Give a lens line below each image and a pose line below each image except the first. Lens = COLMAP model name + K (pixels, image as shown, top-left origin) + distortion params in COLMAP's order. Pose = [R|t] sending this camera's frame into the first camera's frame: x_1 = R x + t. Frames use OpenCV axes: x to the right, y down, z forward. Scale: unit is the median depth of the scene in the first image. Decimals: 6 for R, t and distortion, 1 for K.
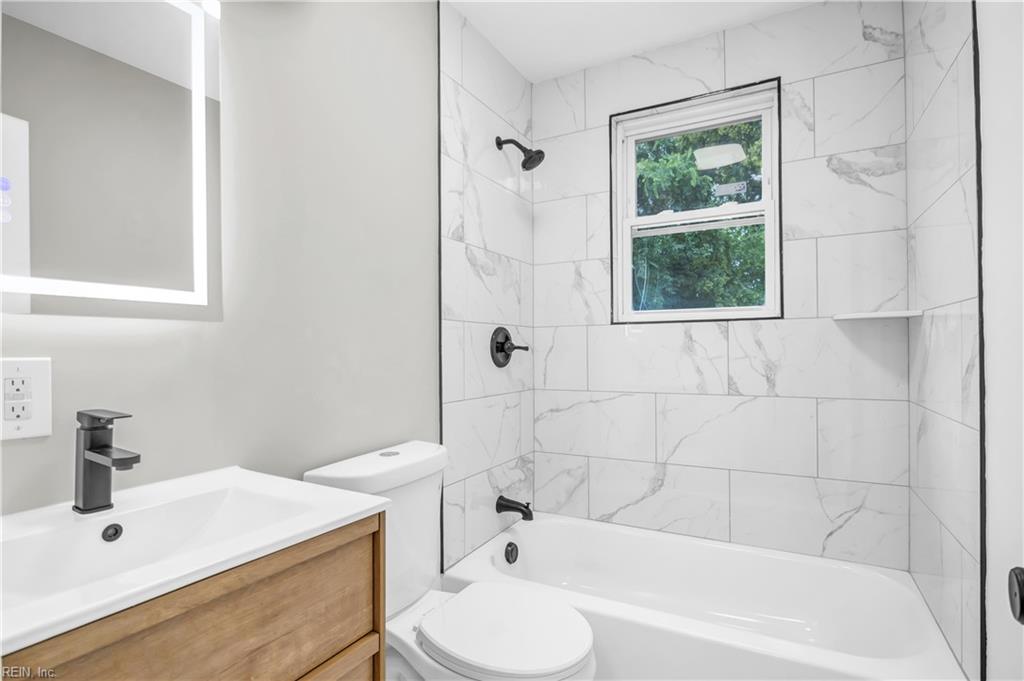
lens RADIAL K [[512.5, 0, 513.8], [0, 512.5, 347.4], [0, 0, 1]] dist [-0.001334, -0.000582]
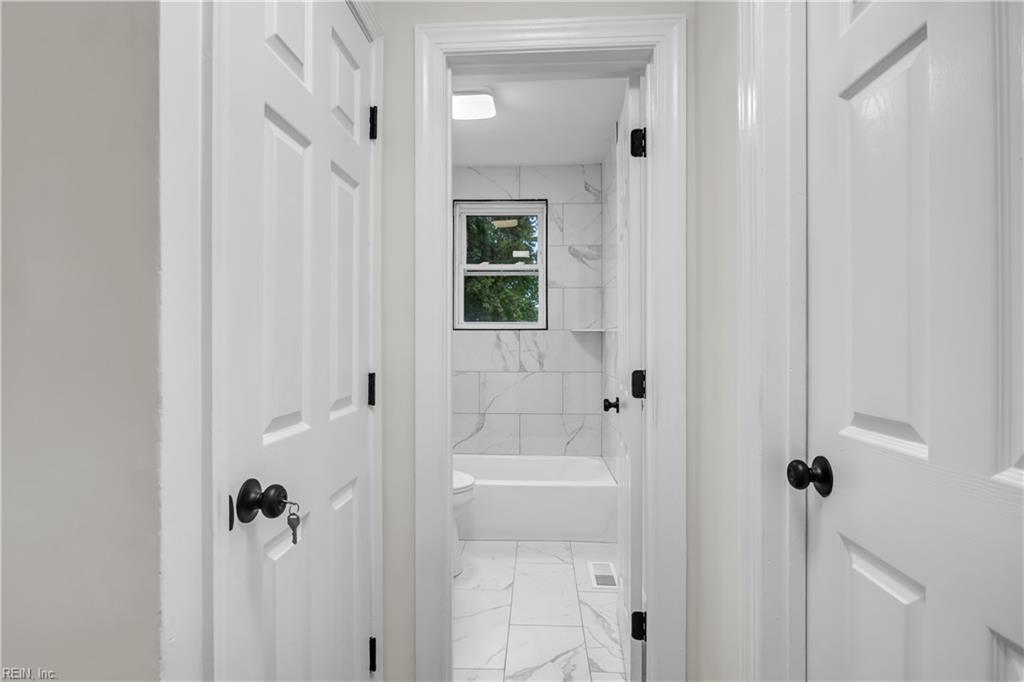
lens RADIAL K [[512.5, 0, 513.8], [0, 512.5, 347.9], [0, 0, 1]] dist [-0.001334, -0.000582]
pose [[0.903959, 0.003198, 0.427607, -0.382689], [-0.008347, 0.999913, 0.010166, -0.008404], [-0.427538, -0.012759, 0.903907, -0.634432]]
